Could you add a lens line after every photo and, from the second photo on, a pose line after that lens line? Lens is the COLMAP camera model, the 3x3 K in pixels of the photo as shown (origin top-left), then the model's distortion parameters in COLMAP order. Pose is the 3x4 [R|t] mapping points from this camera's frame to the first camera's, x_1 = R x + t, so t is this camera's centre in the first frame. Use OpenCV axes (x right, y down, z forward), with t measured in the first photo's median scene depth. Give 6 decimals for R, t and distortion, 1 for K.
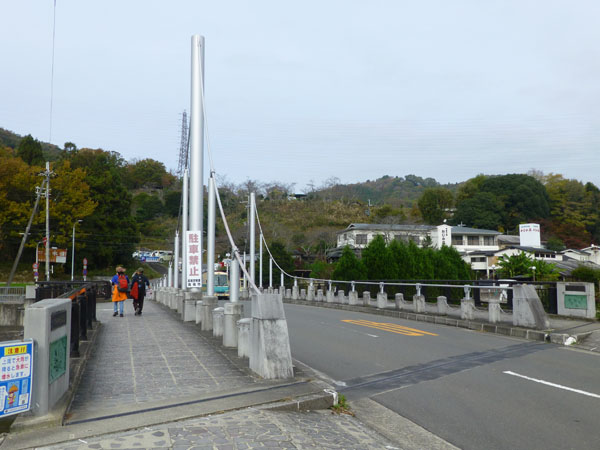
lens RADIAL K [[554.6, 0, 301.2], [0, 554.6, 225.7], [0, 0, 1]] dist [-0.003946, 0.000000]
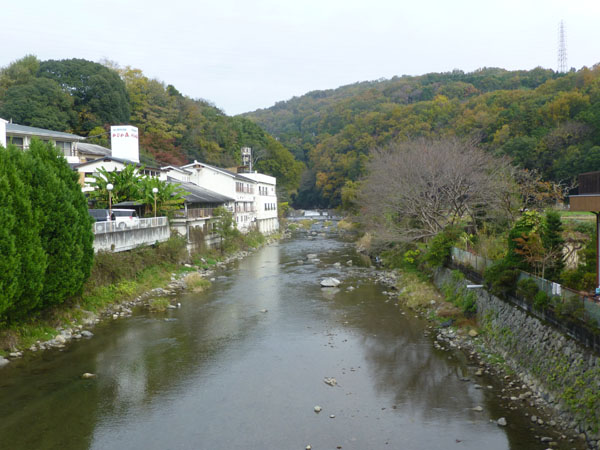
lens RADIAL K [[615.3, 0, 300.0], [0, 615.3, 225.2], [0, 0, 1]] dist [-0.025682, 0.000000]
pose [[0.711248, -0.033368, 0.702149, 0.024986], [-0.057534, 0.992758, 0.105458, 0.020494], [-0.700583, -0.115404, 0.704177, 0.242966]]
